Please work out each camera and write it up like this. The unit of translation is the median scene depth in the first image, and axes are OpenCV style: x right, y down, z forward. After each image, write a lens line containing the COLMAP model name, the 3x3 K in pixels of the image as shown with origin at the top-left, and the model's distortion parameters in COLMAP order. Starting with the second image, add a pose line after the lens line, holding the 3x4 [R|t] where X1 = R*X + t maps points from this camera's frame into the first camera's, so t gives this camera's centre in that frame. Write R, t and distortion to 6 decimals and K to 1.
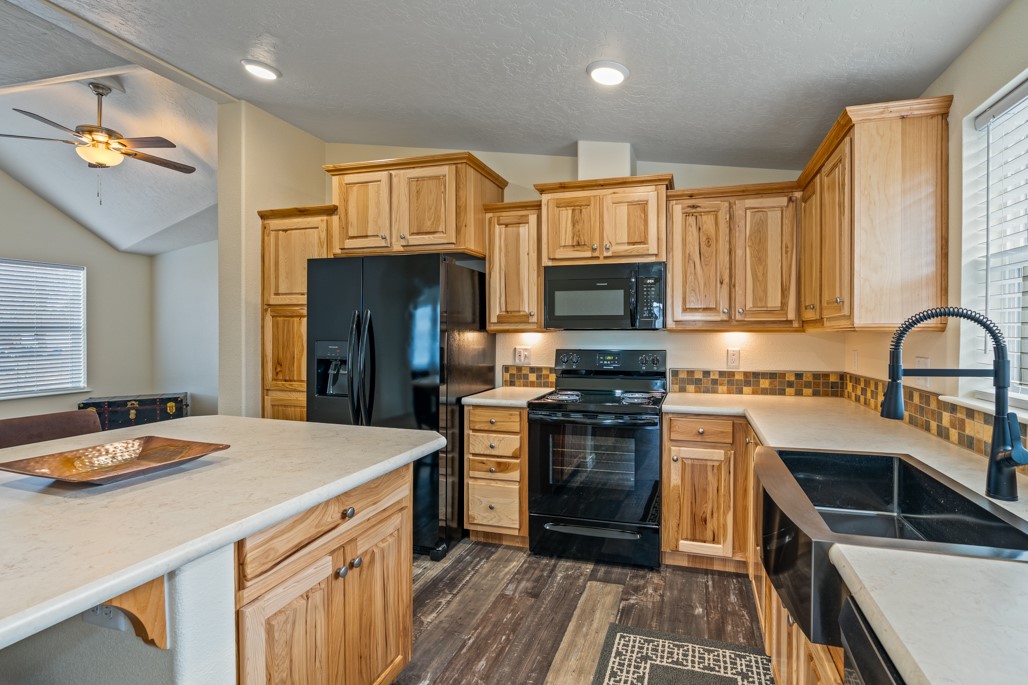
lens RADIAL K [[546.7, 0, 522.4], [0, 546.7, 338.6], [0, 0, 1]] dist [-0.004596, 0.000135]
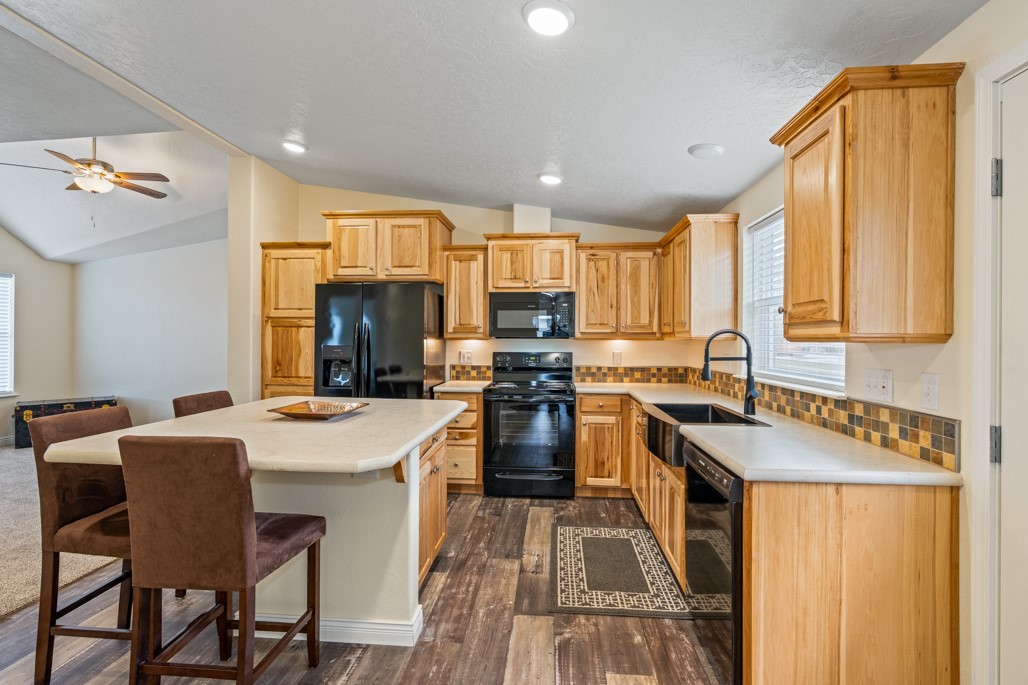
lens RADIAL K [[509.0, 0, 508.2], [0, 509.0, 341.2], [0, 0, 1]] dist [-0.002239, -0.001137]
pose [[0.981816, 0.002451, 0.189818, -0.167651], [-0.000919, 0.999966, -0.008160, 0.002947], [-0.189832, 0.007838, 0.981785, -0.295060]]
